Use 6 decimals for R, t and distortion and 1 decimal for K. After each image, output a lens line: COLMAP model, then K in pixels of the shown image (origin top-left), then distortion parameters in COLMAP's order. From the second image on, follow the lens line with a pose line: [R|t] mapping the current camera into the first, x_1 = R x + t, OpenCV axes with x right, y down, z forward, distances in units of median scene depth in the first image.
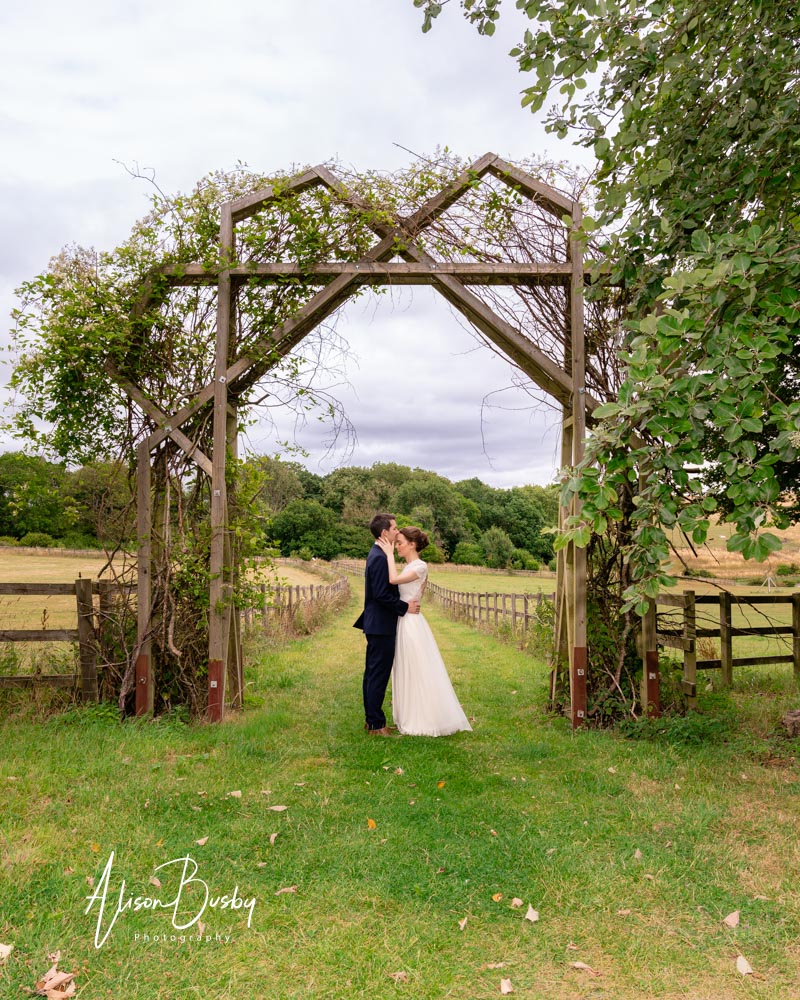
lens RADIAL K [[1387.5, 0, 400.0], [0, 1387.5, 500.0], [0, 0, 1]] dist [-0.009012, -0.002129]
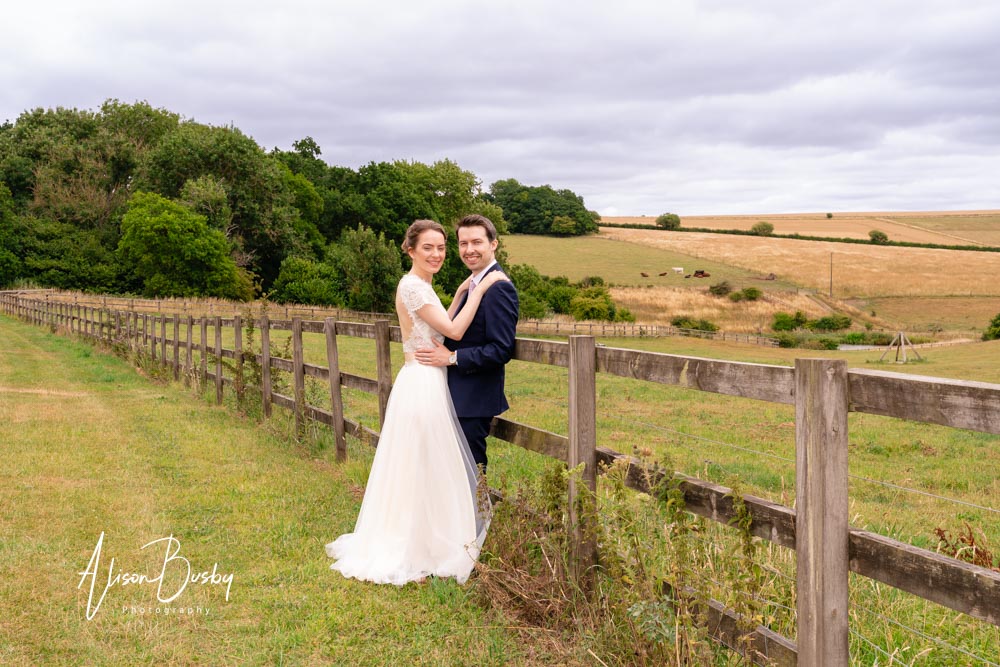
lens RADIAL K [[1282.0, 0, 500.0], [0, 1282.0, 333.5], [0, 0, 1]] dist [-0.007140, 0.048664]
pose [[0.967090, 0.003983, 0.254401, 0.002425], [-0.018063, 0.998429, 0.053032, 0.031894], [-0.253791, -0.055882, 0.965644, 0.555942]]
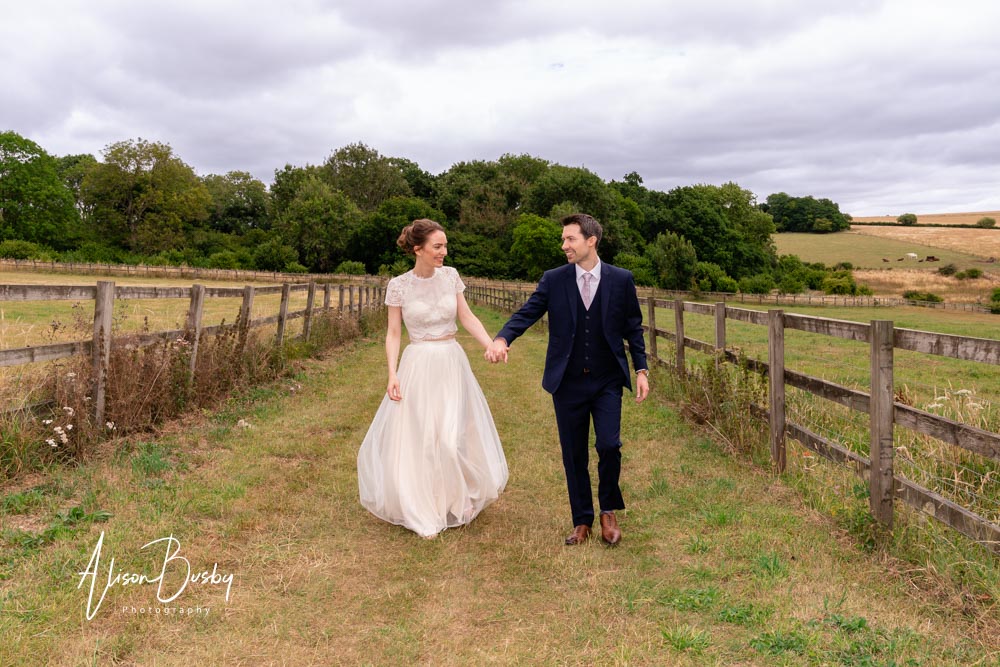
lens RADIAL K [[914.9, 0, 496.5], [0, 914.9, 308.6], [0, 0, 1]] dist [0.007497, -0.007134]
pose [[0.998990, 0.000075, -0.044925, 0.001653], [0.002582, 0.998249, 0.059089, 0.030532], [0.044851, -0.059145, 0.997241, 0.527430]]
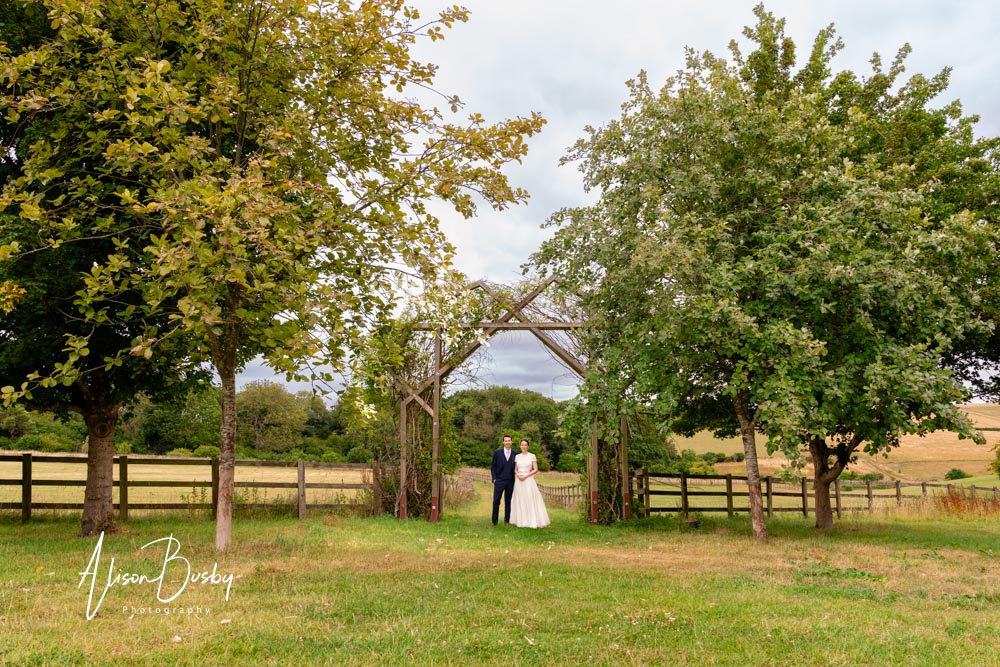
lens RADIAL K [[1282.0, 0, 500.0], [0, 1282.0, 333.5], [0, 0, 1]] dist [-0.007140, 0.048664]
pose [[0.999960, -0.003006, -0.008481, -0.000619], [0.002457, 0.997944, -0.064037, -0.001583], [0.008657, 0.064014, 0.997911, -0.099001]]
